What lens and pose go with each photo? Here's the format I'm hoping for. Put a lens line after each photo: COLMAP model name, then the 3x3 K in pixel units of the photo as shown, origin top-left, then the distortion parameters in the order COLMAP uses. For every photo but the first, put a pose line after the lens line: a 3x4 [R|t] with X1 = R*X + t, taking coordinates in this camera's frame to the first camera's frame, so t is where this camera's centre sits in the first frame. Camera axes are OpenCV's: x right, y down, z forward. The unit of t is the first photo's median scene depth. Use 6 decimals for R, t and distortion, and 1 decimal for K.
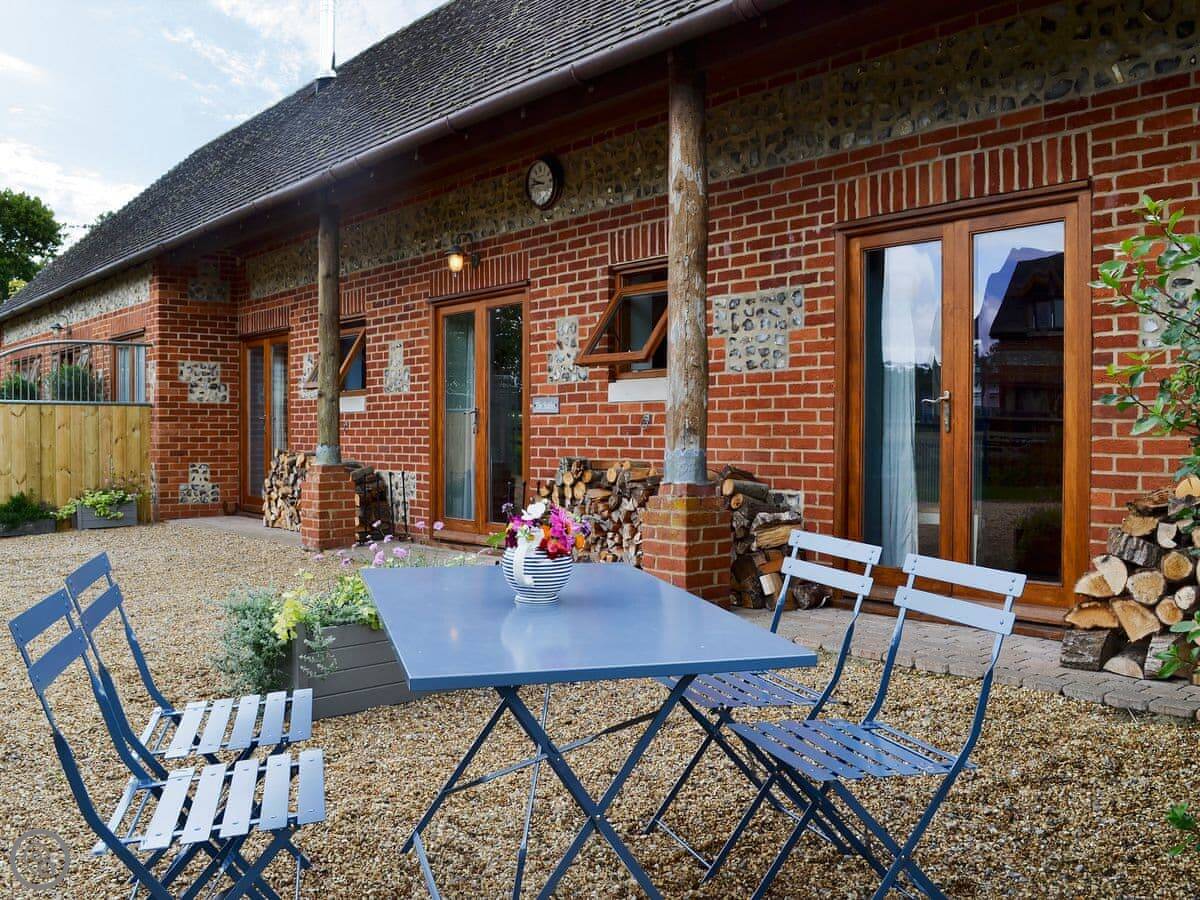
lens RADIAL K [[1107.0, 0, 601.6], [0, 1107.0, 449.9], [0, 0, 1]] dist [-0.018290, 0.000000]
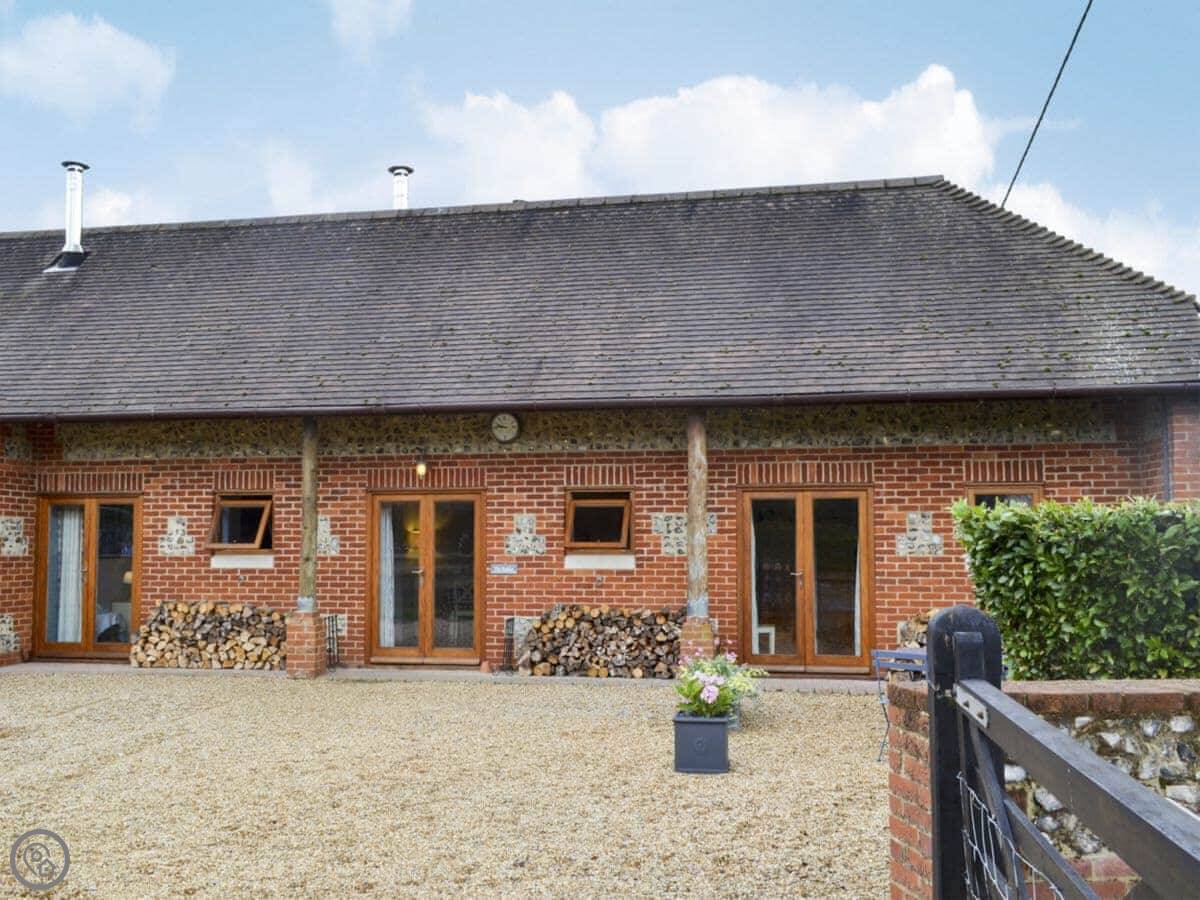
lens RADIAL K [[1107.0, 0, 599.4], [0, 1107.0, 456.9], [0, 0, 1]] dist [-0.018290, 0.000000]
pose [[0.767220, 0.055350, 0.638991, -1.045940], [0.008976, 0.995245, -0.096985, -0.050245], [-0.641321, 0.080144, 0.763076, -0.310044]]
